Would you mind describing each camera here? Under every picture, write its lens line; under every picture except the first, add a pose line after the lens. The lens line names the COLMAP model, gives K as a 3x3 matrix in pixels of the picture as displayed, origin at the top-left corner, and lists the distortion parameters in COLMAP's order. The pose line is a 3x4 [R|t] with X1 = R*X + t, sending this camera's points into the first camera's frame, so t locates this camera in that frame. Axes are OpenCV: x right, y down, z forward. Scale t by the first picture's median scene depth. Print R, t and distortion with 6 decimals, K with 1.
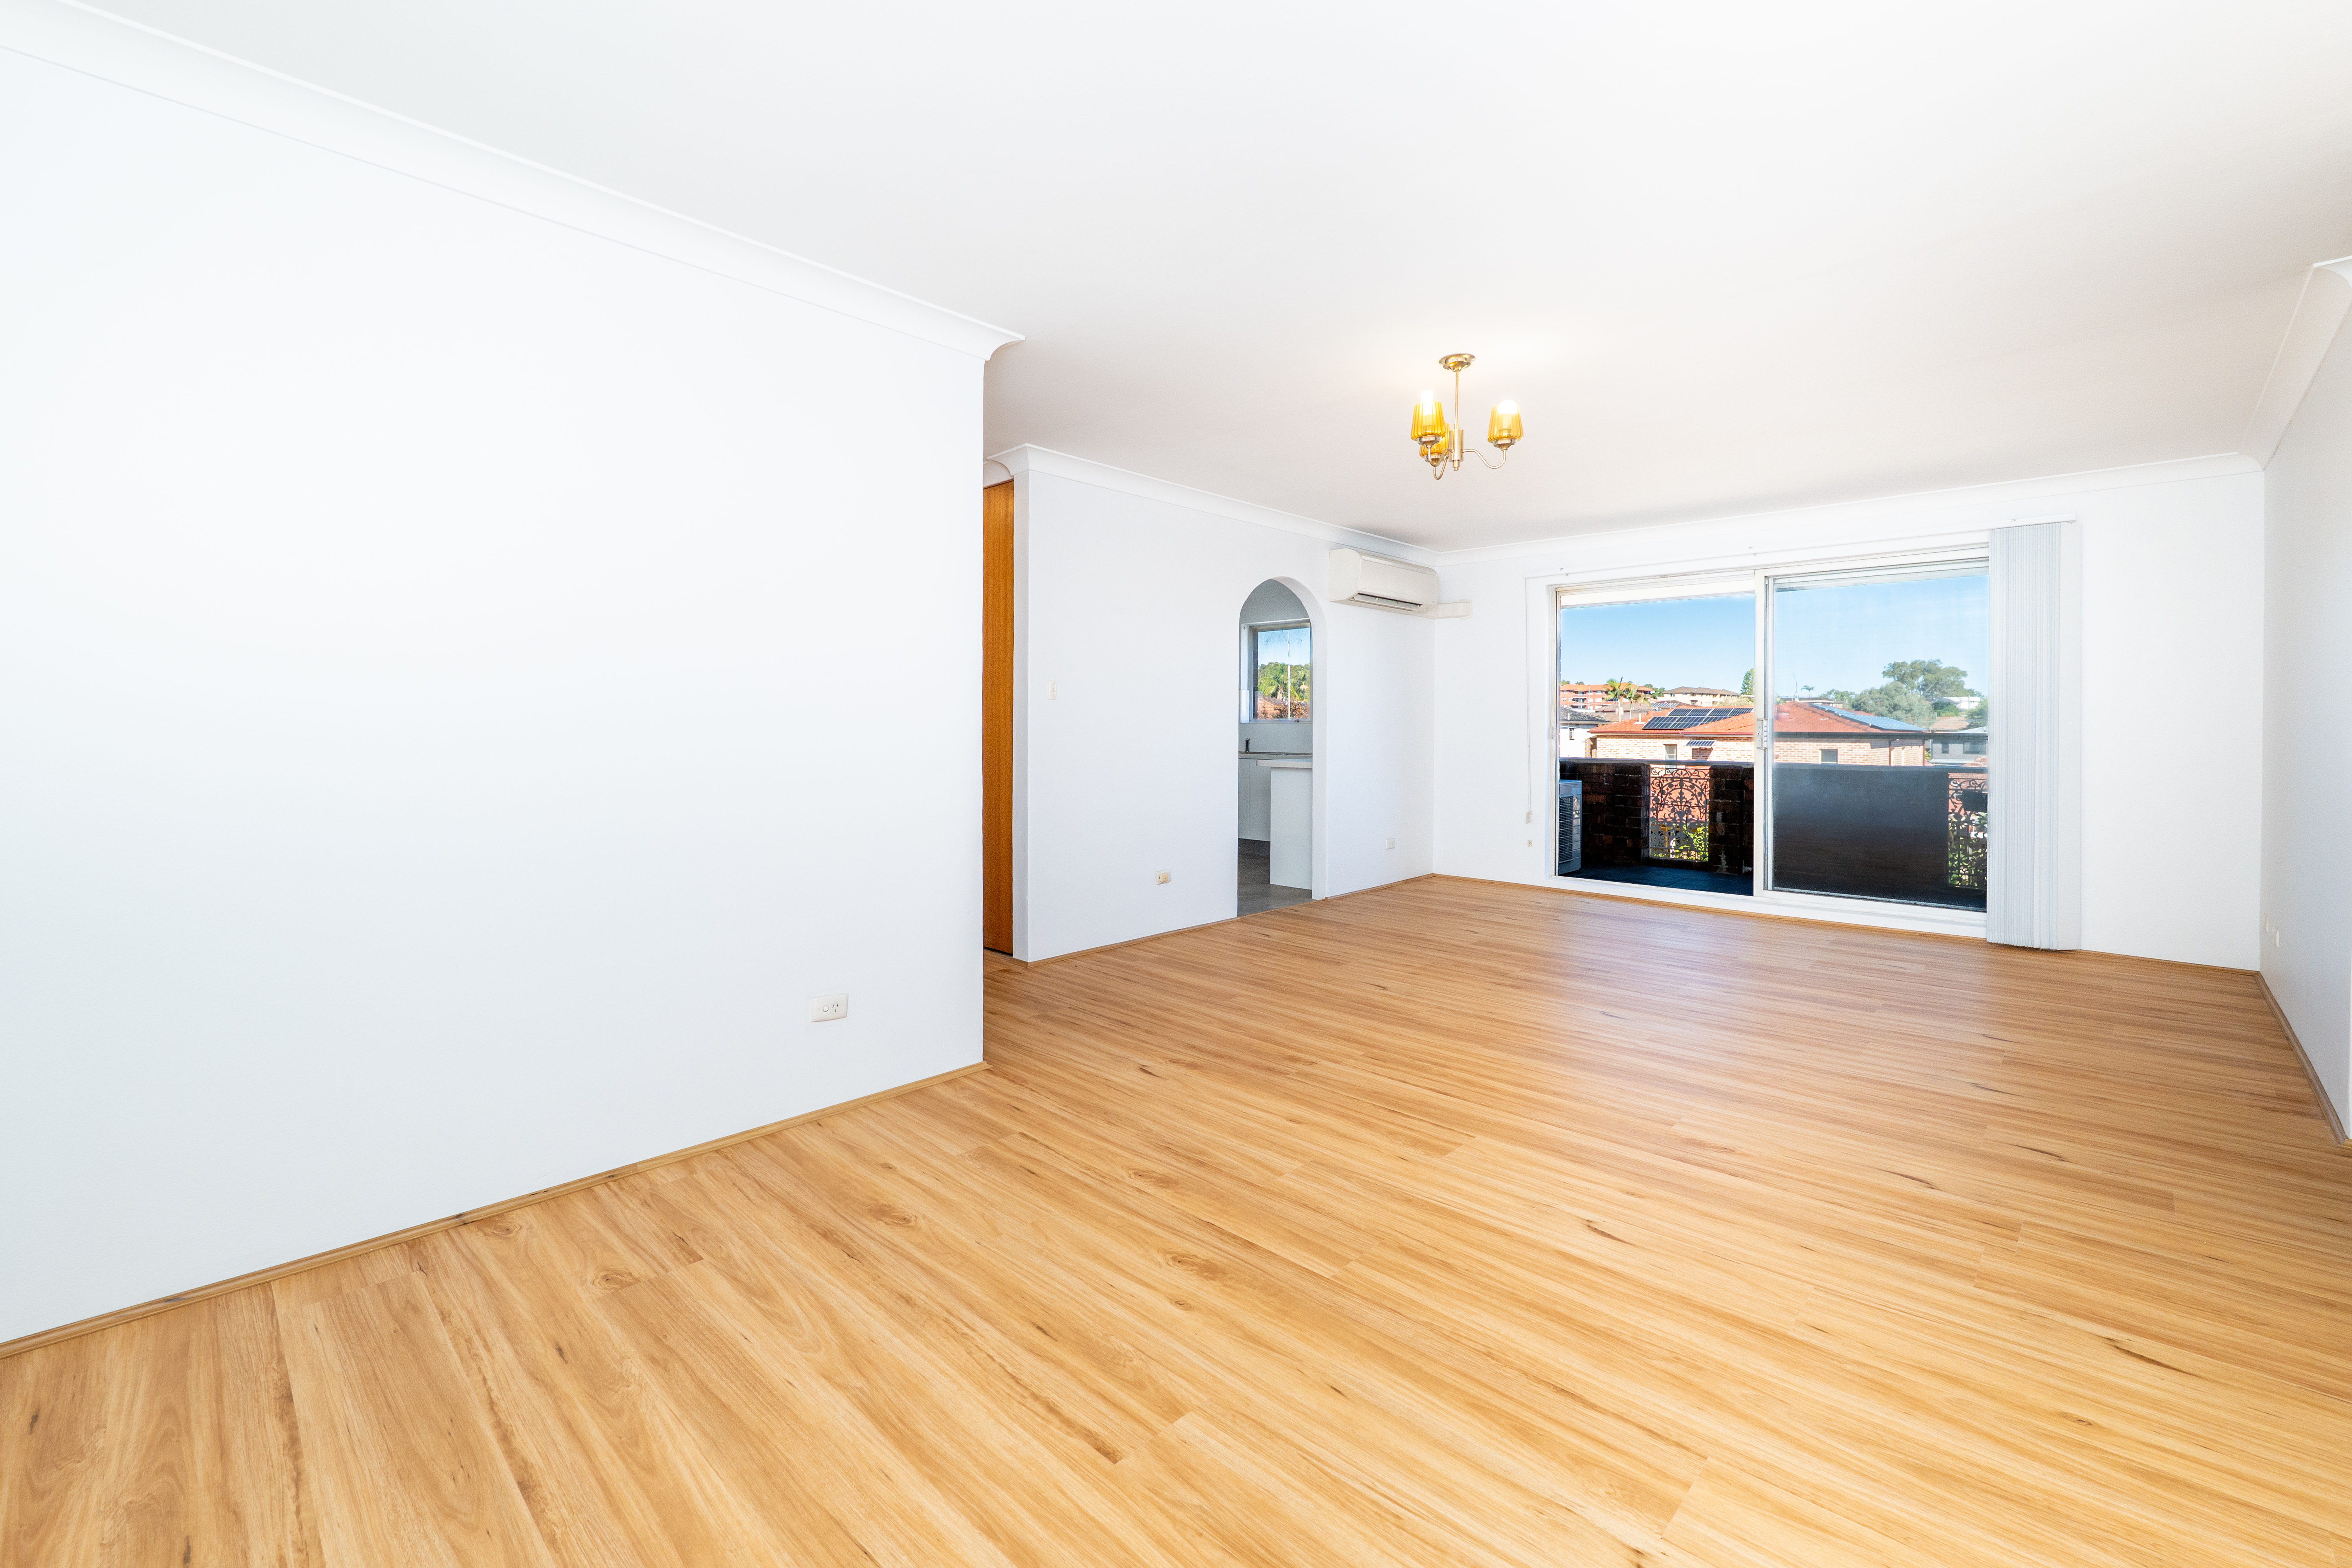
lens RADIAL K [[975.4, 0, 1178.1], [0, 975.4, 733.9], [0, 0, 1]] dist [0.021738, -0.000084]
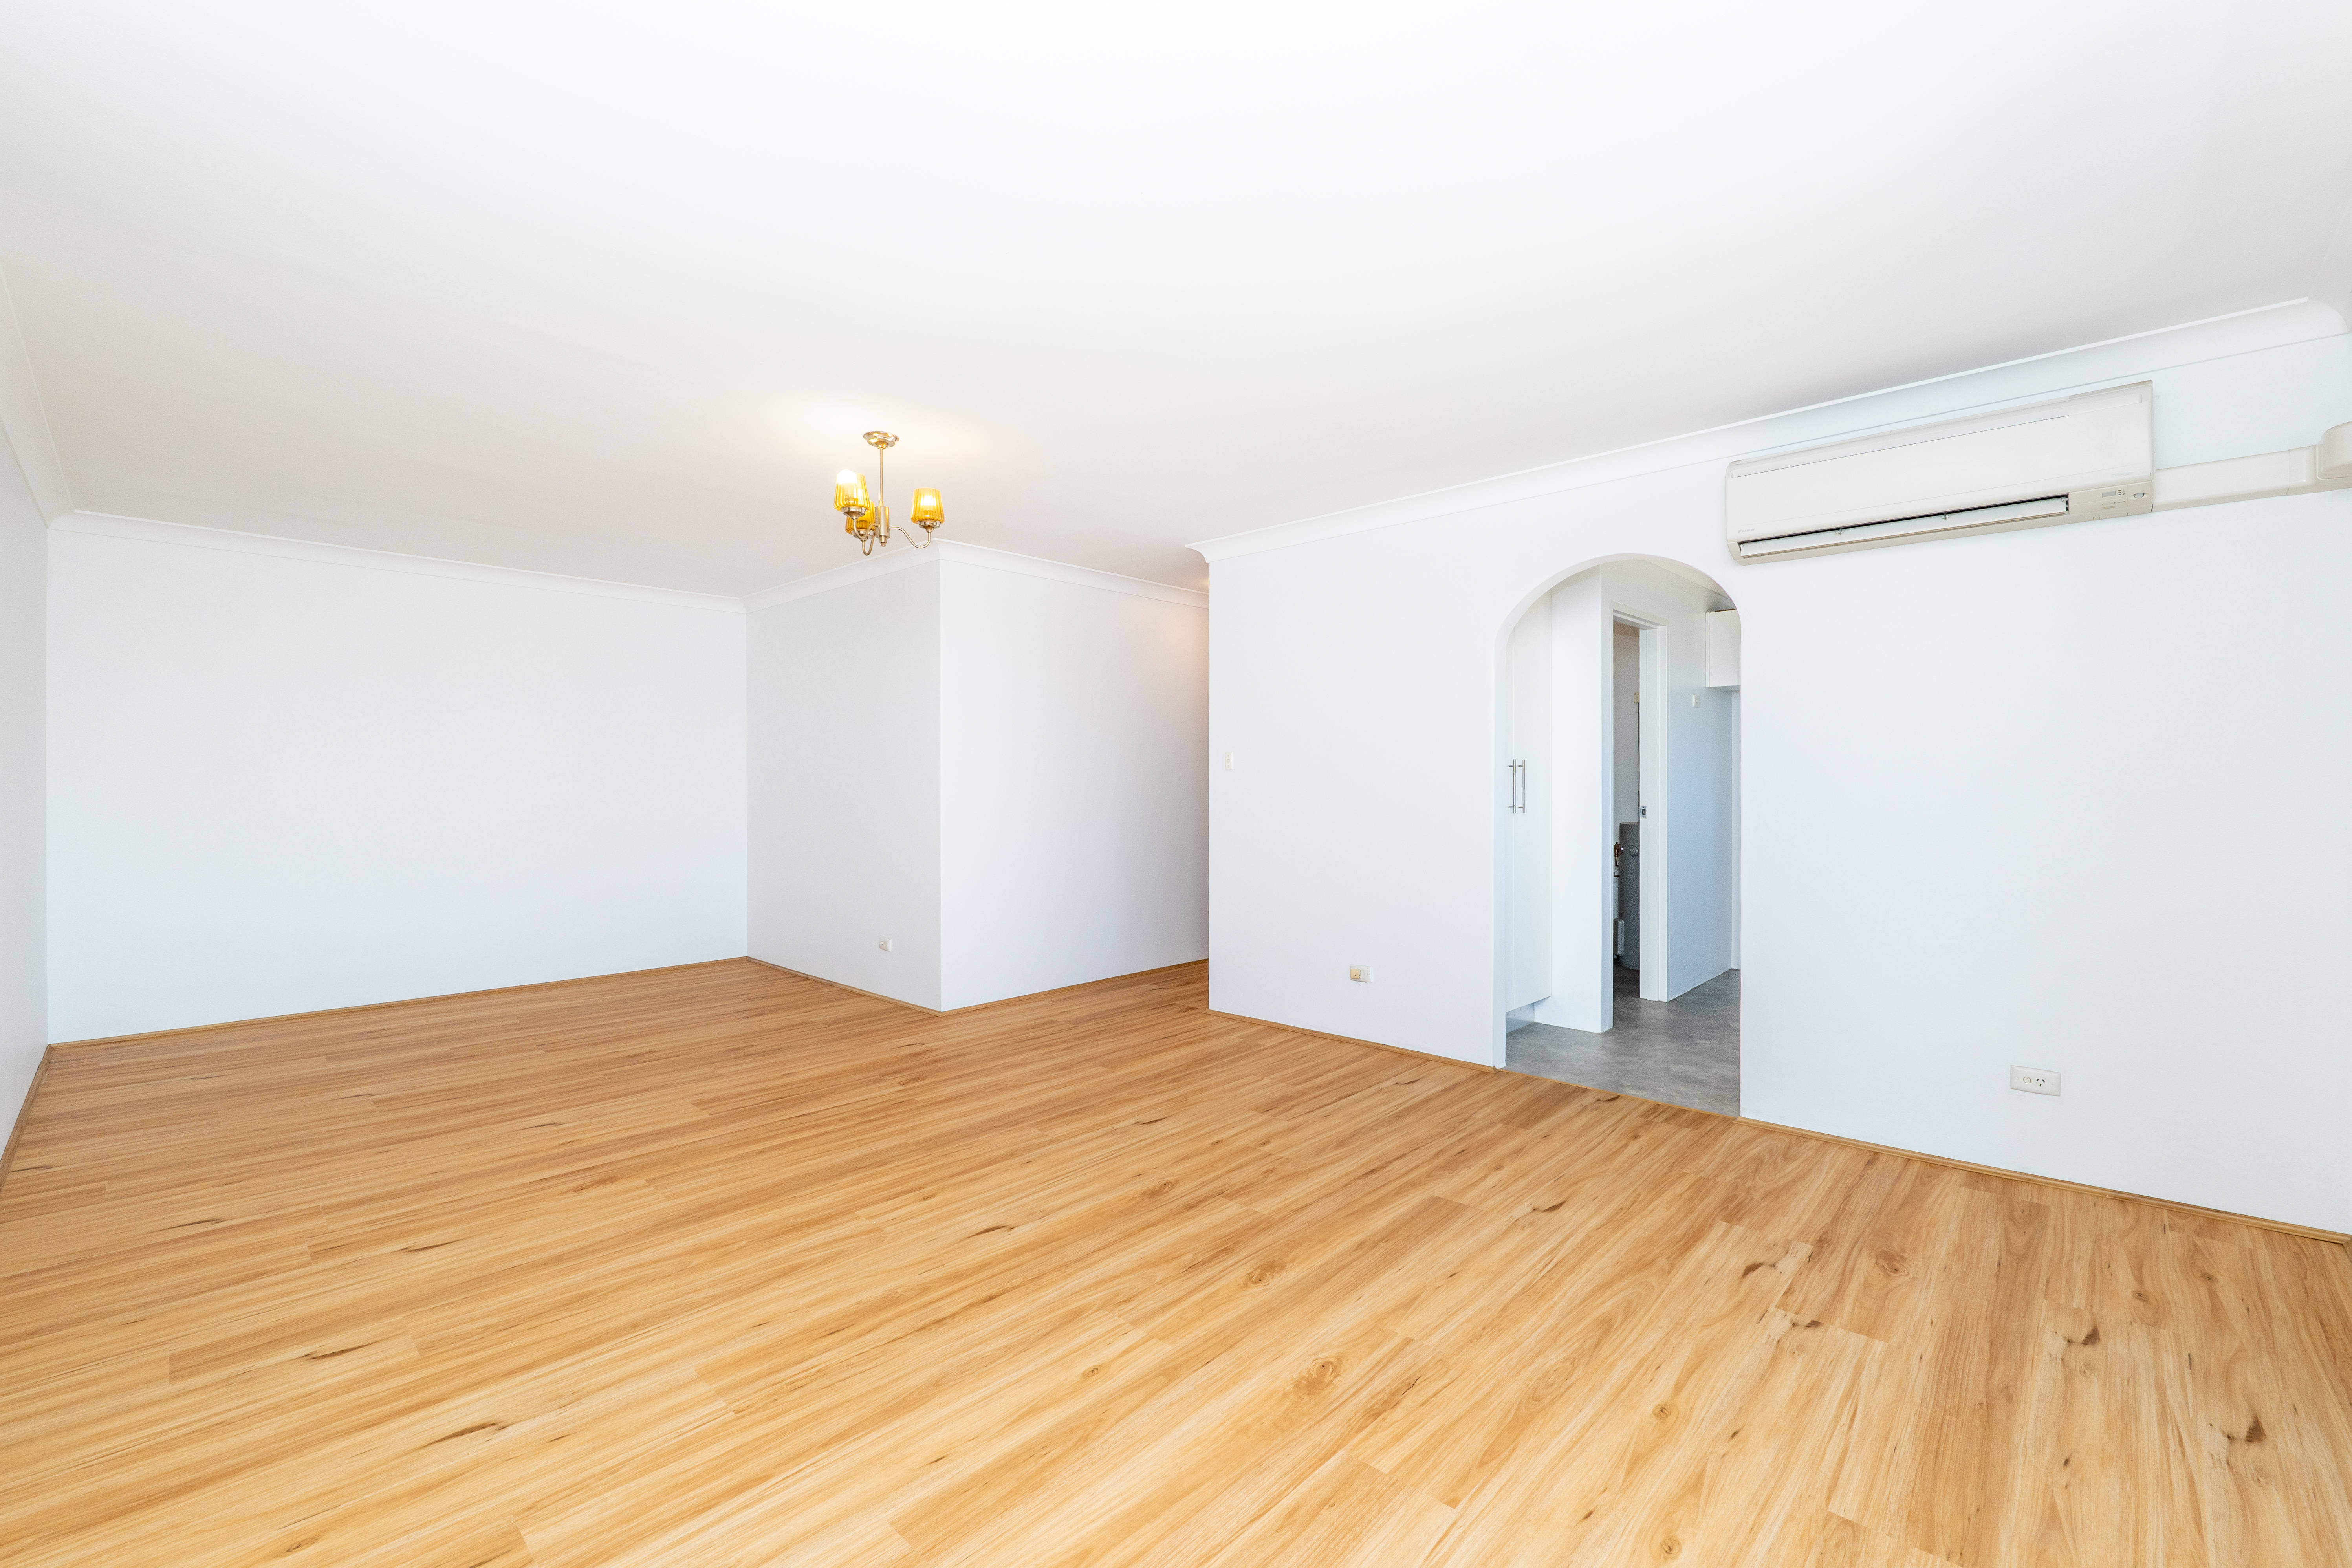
lens RADIAL K [[969.5, 0, 1176.0], [0, 969.5, 784.0], [0, 0, 1]] dist [0.001680, 0.000589]
pose [[0.001494, -0.012370, -0.999922, 1.424061], [-0.004809, 0.999912, -0.012377, -0.013255], [0.999987, 0.004827, 0.001434, 1.441483]]
